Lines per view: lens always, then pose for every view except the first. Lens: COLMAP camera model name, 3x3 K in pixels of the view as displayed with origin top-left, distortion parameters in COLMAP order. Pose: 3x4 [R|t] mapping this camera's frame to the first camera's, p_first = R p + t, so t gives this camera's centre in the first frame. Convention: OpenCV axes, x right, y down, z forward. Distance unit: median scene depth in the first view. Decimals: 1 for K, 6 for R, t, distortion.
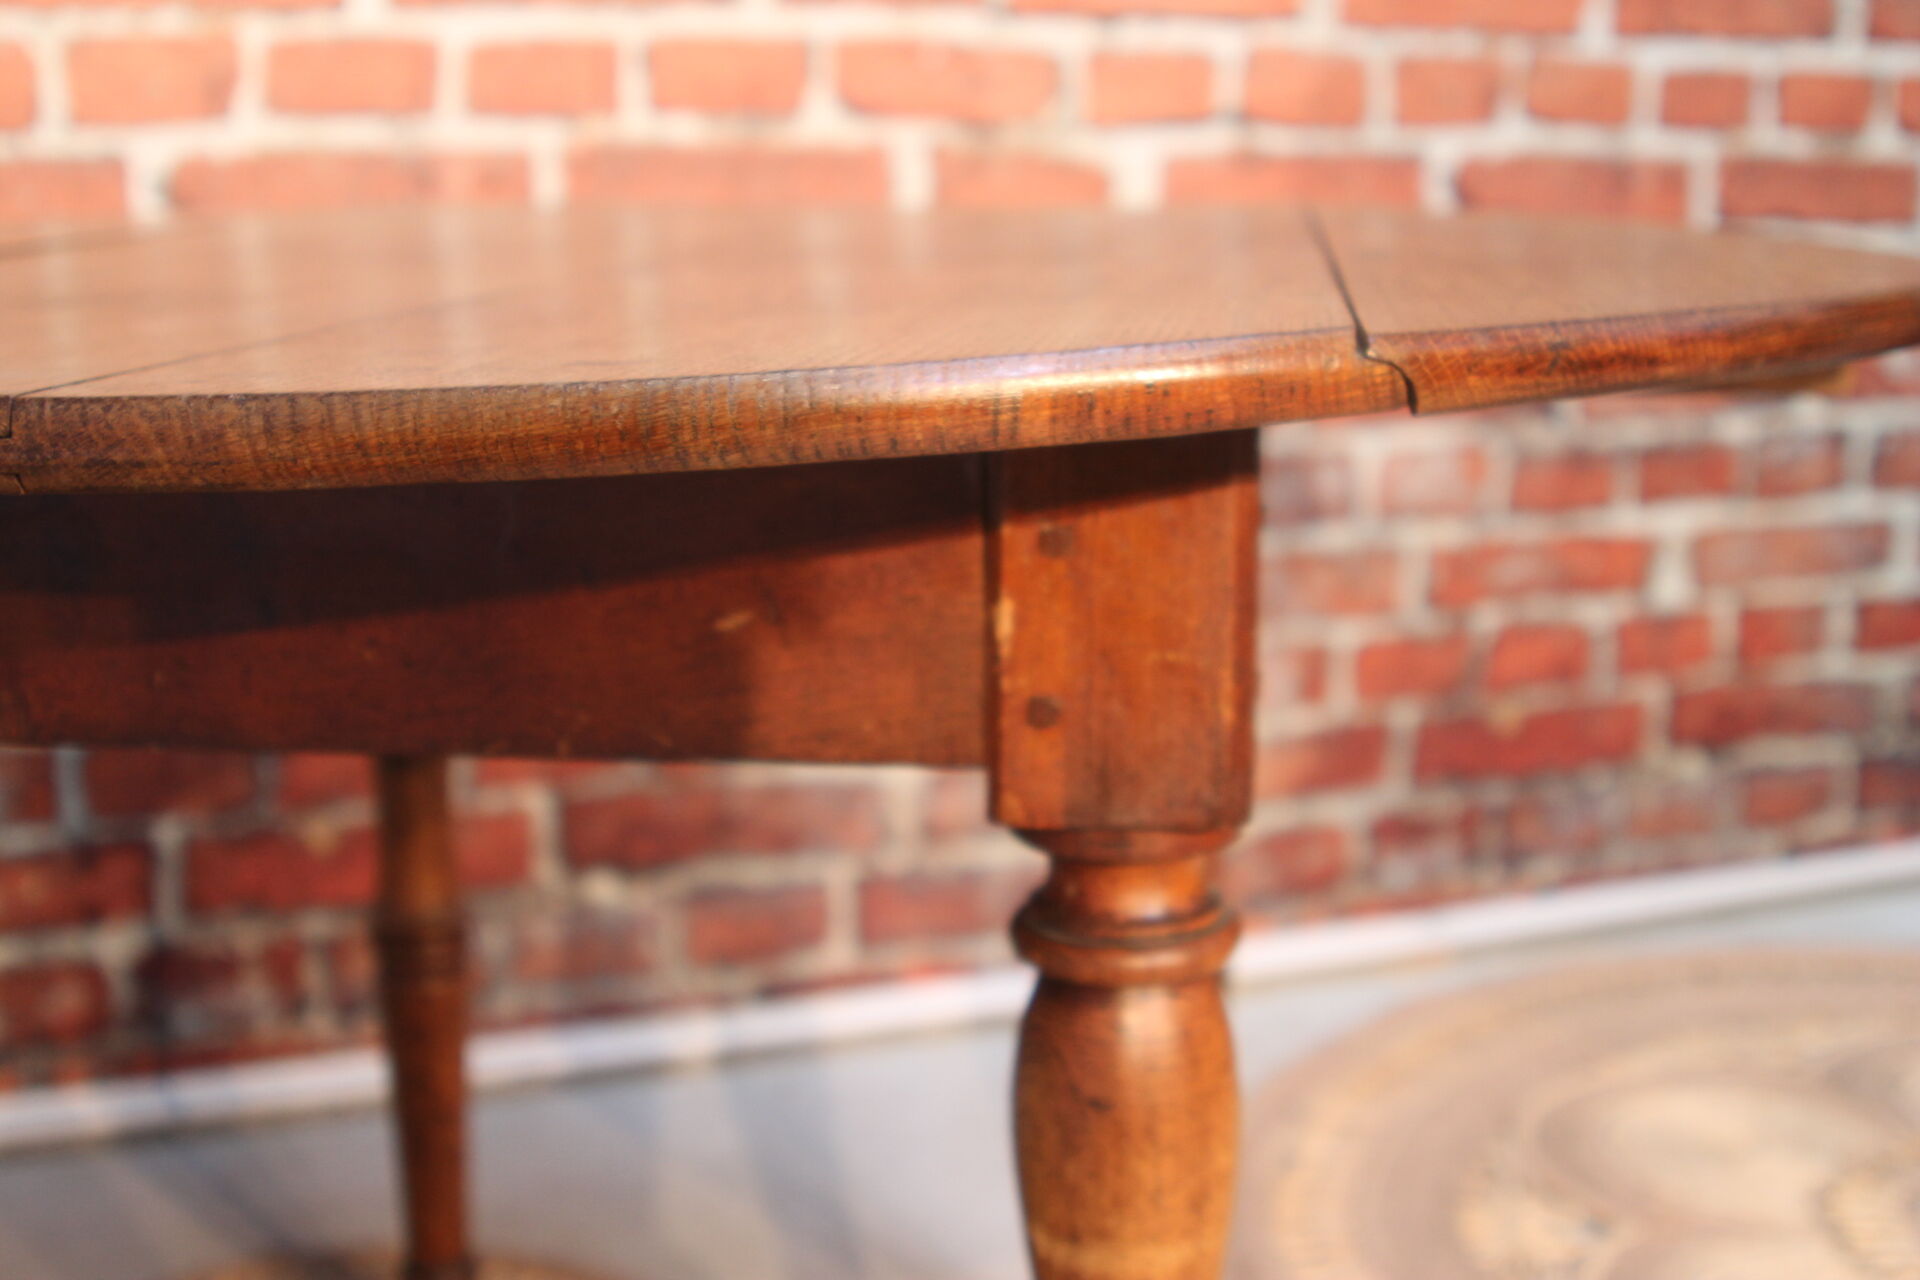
lens RADIAL K [[2506.7, 0, 960.0], [0, 2506.7, 640.0], [0, 0, 1]] dist [-0.151249, 0.112134]
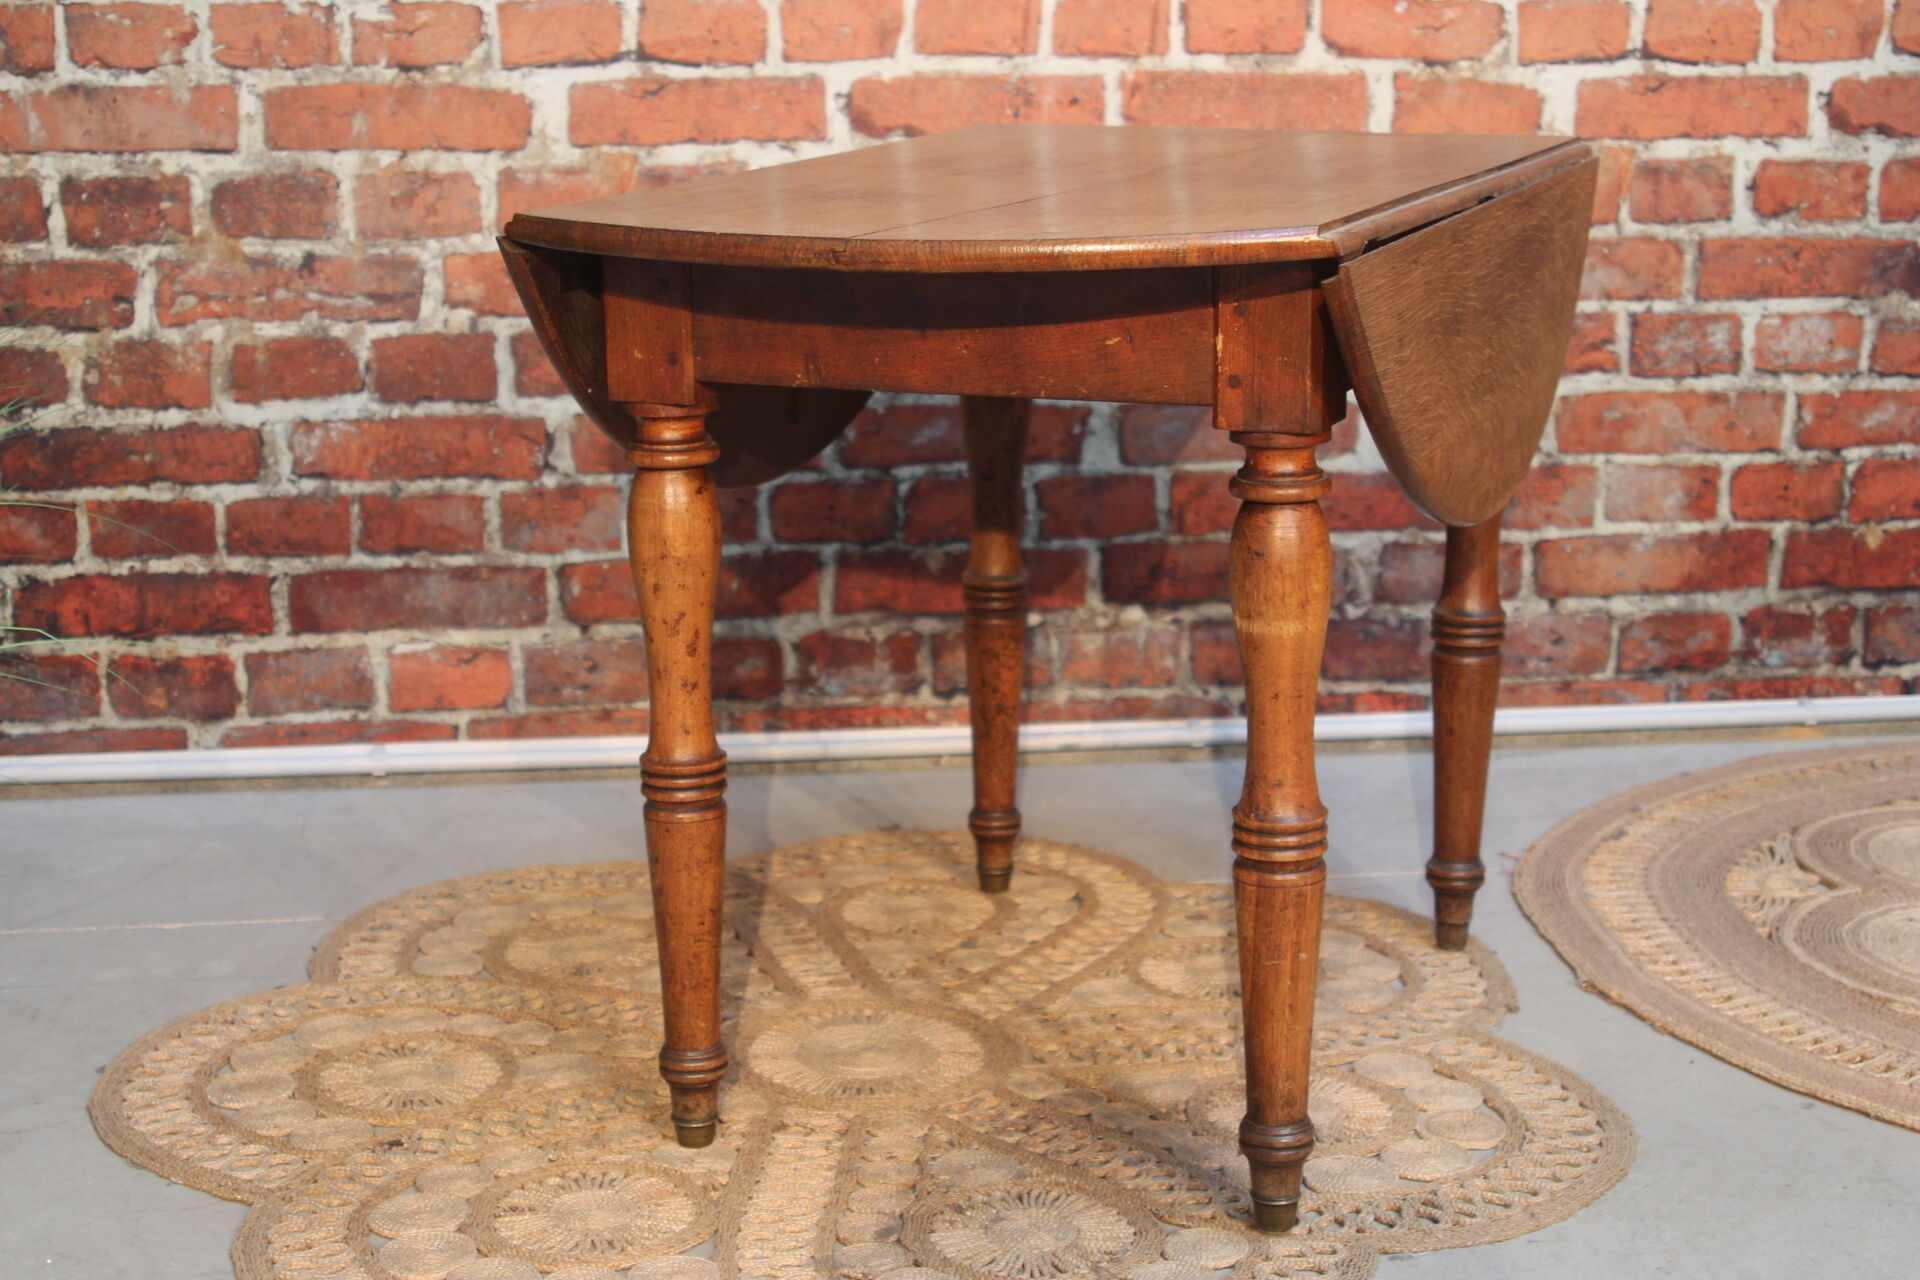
lens RADIAL K [[3078.5, 0, 960.0], [0, 3078.5, 640.0], [0, 0, 1]] dist [-0.055491, -0.129400]
pose [[0.969449, 0.053310, -0.239430, 0.179308], [-0.048132, 0.998464, 0.027425, 0.074951], [0.240524, -0.015063, 0.970526, -0.698412]]
